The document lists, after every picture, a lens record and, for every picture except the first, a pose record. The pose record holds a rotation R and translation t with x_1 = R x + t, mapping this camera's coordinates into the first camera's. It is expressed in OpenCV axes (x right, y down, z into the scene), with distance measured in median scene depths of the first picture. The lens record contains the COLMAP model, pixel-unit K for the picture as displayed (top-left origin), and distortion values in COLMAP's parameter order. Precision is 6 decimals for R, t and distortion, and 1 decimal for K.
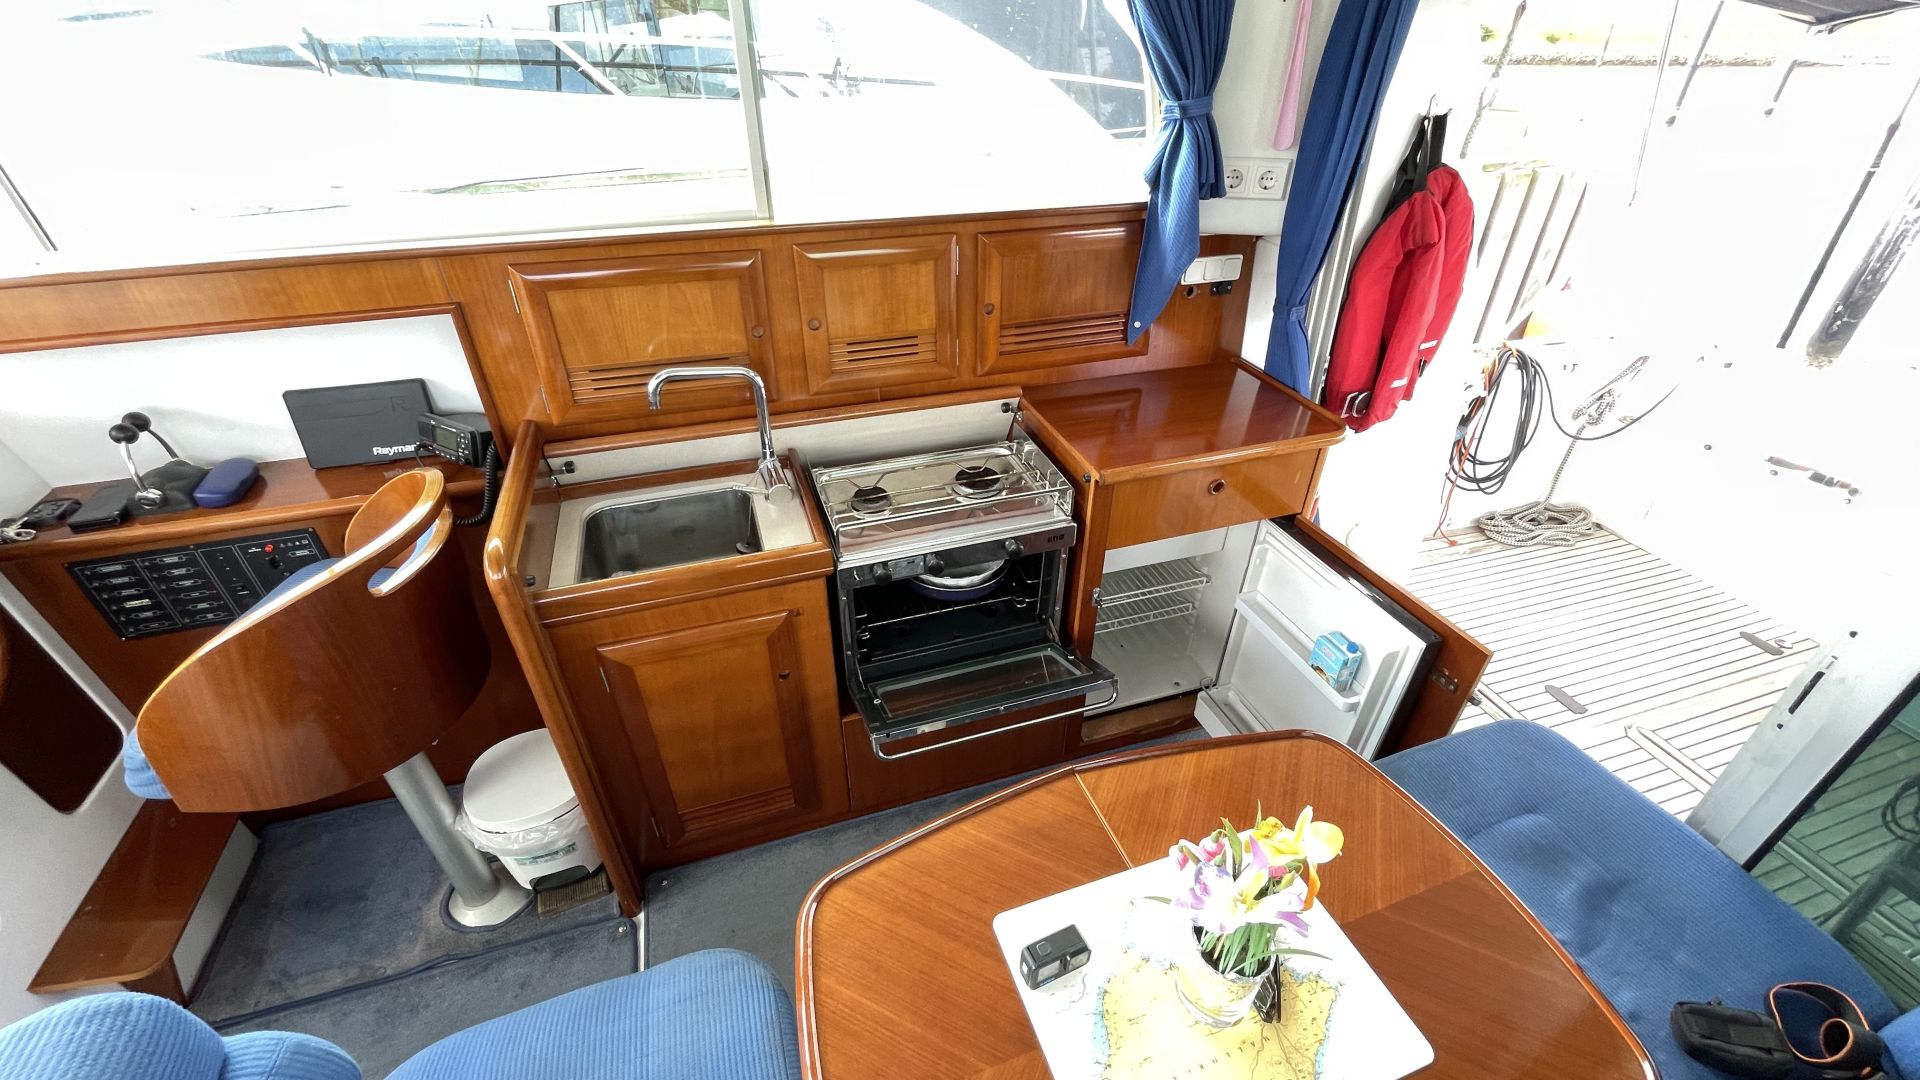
lens RADIAL K [[769.7, 0, 951.9], [0, 769.7, 533.6], [0, 0, 1]] dist [-0.002221, -0.000664]
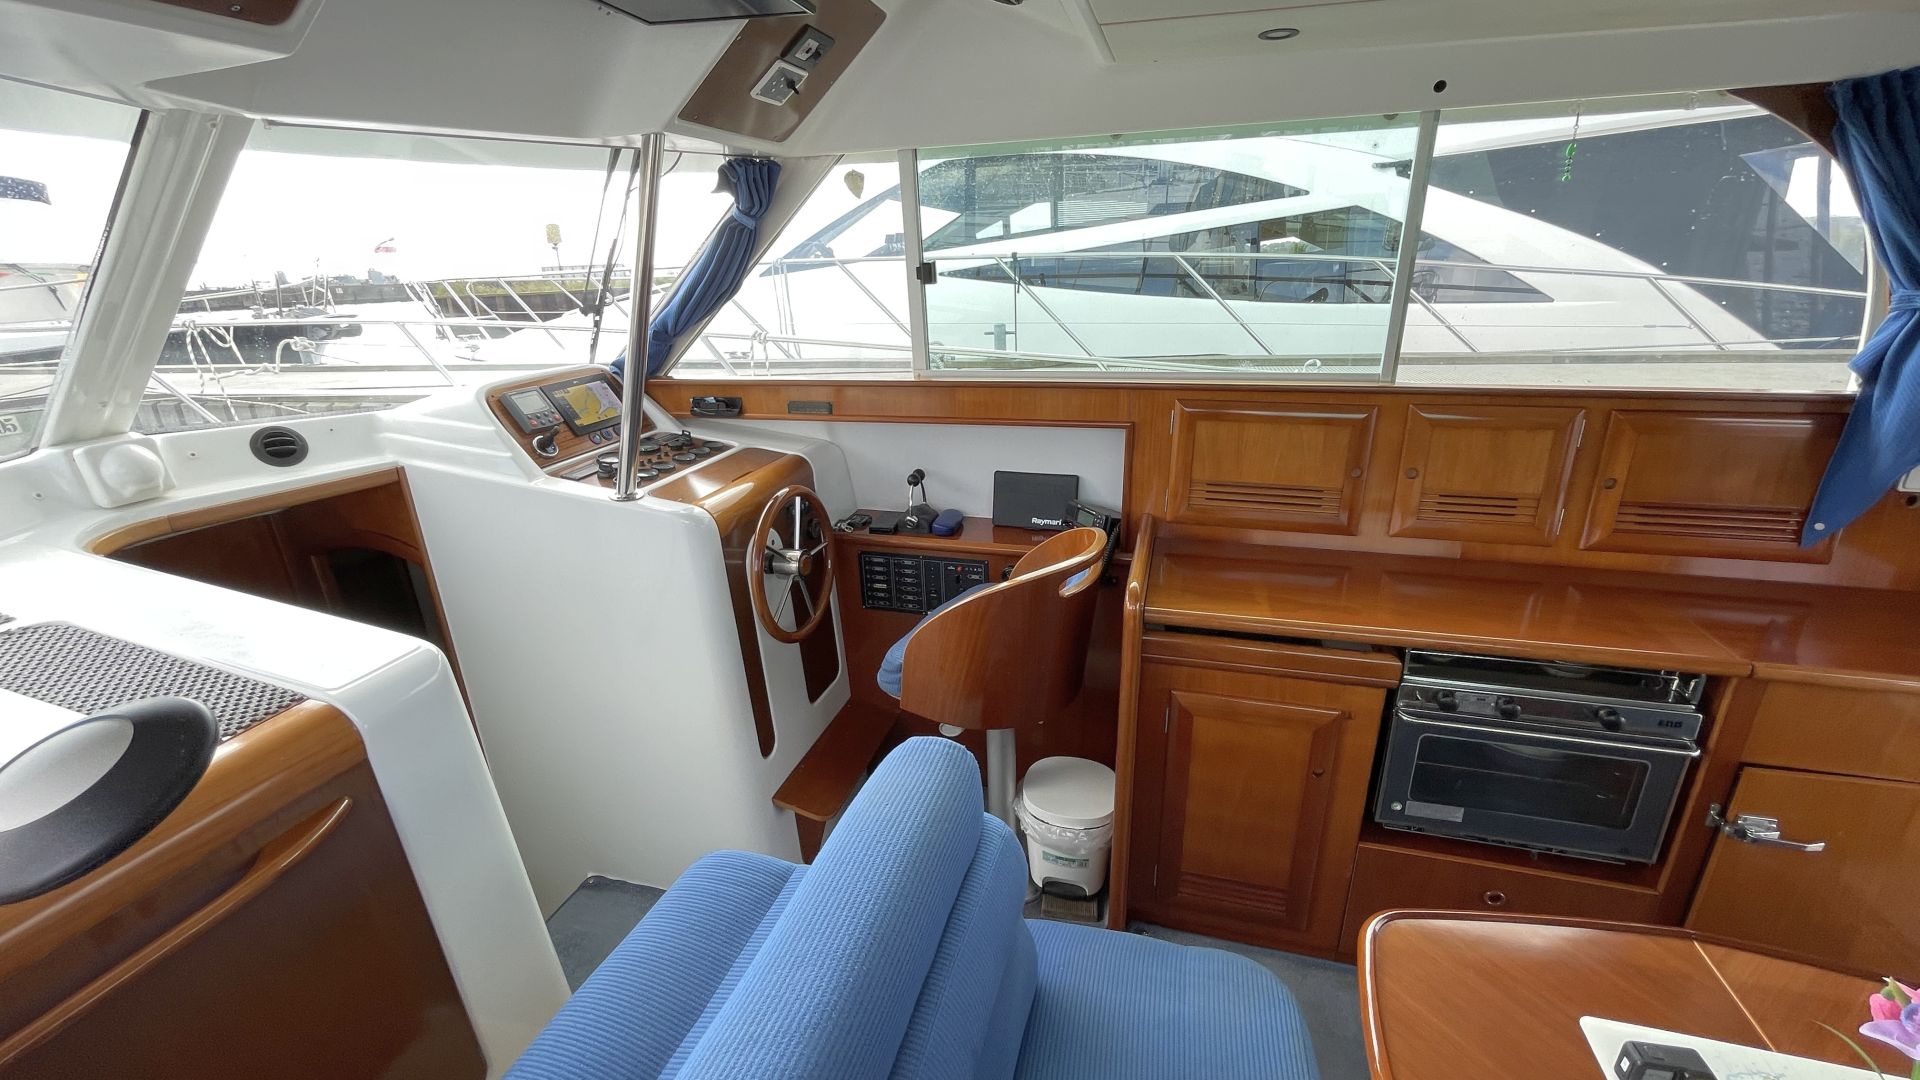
lens RADIAL K [[769.7, 0, 957.6], [0, 769.7, 536.1], [0, 0, 1]] dist [-0.002221, -0.000664]
pose [[0.821507, 0.167493, -0.545044, -0.099569], [-0.287262, 0.947288, -0.141866, 0.165146], [0.492552, 0.273114, 0.826318, -0.224999]]
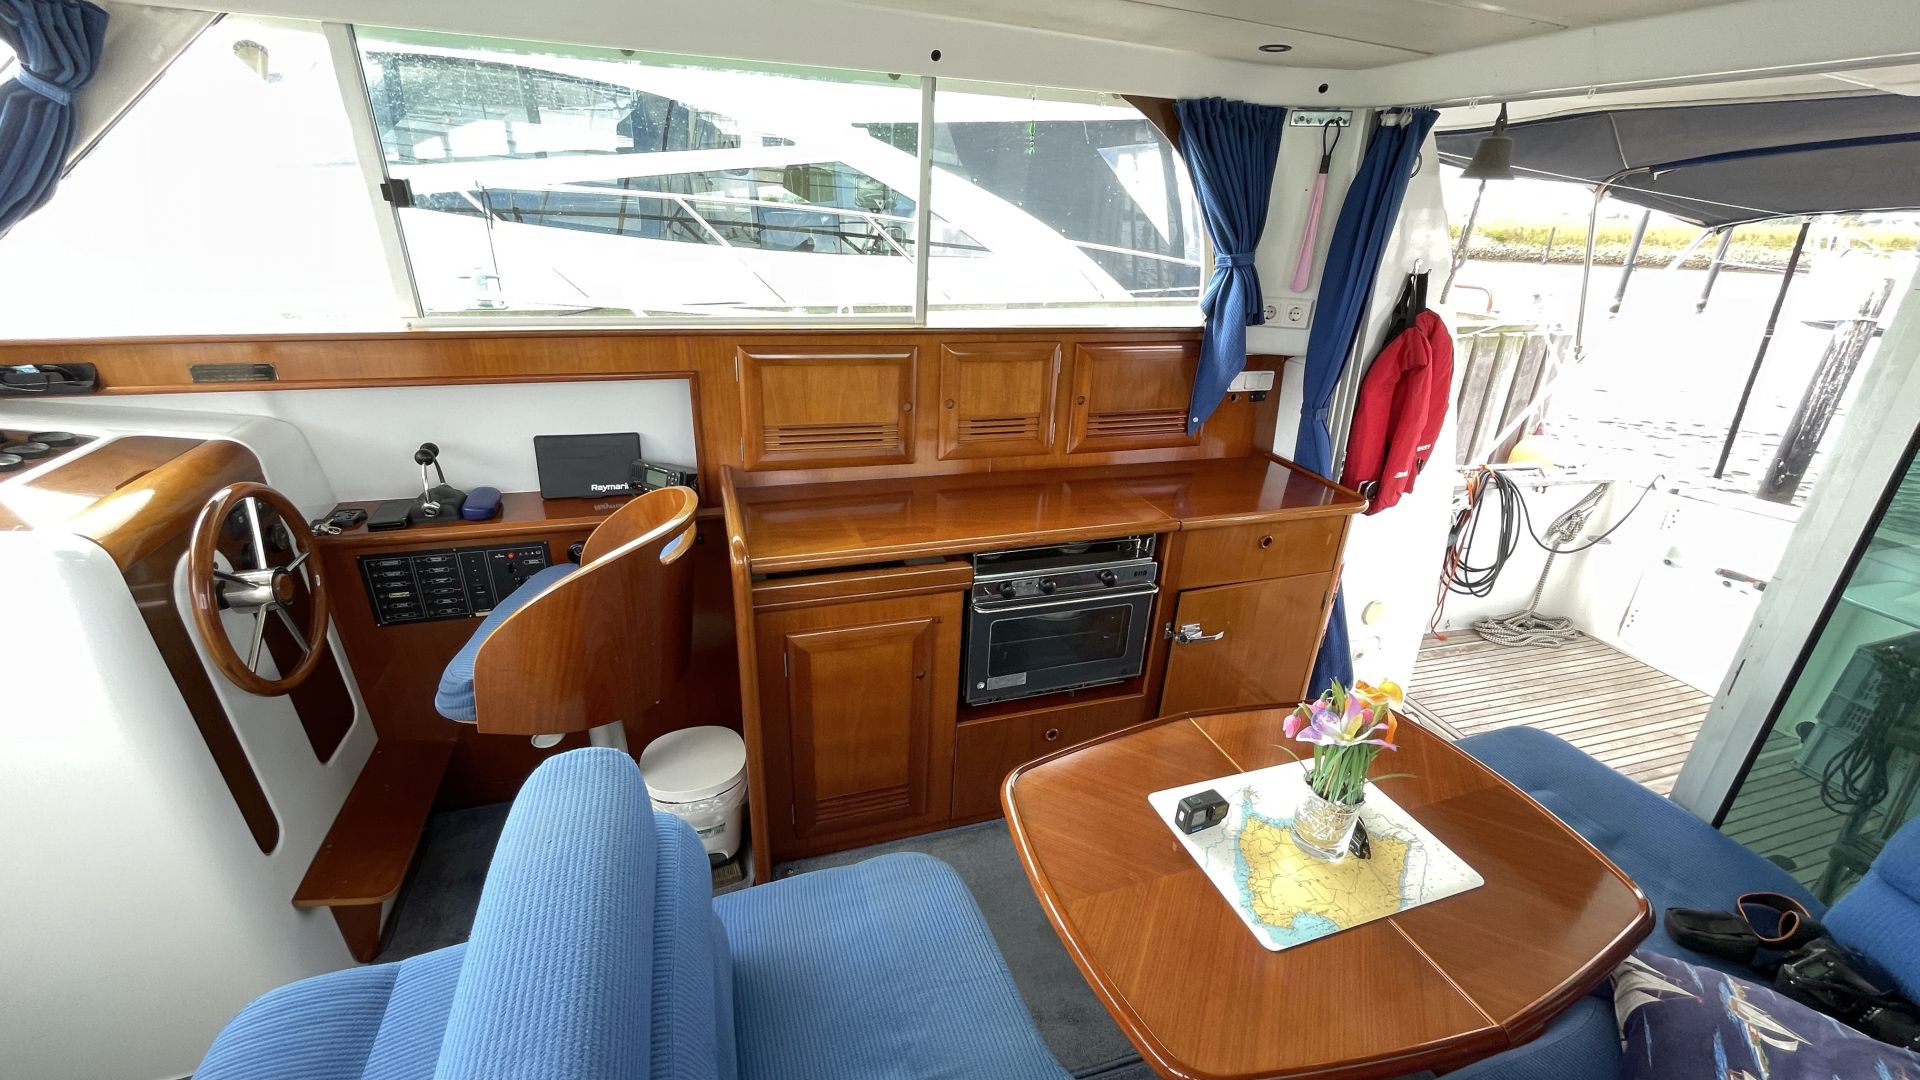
lens RADIAL K [[769.7, 0, 947.9], [0, 769.7, 537.0], [0, 0, 1]] dist [-0.002221, -0.000664]
pose [[0.999251, 0.038155, 0.006390, -0.186949], [-0.036427, 0.983585, -0.176729, 0.178636], [-0.013028, 0.176364, 0.984239, -0.231604]]
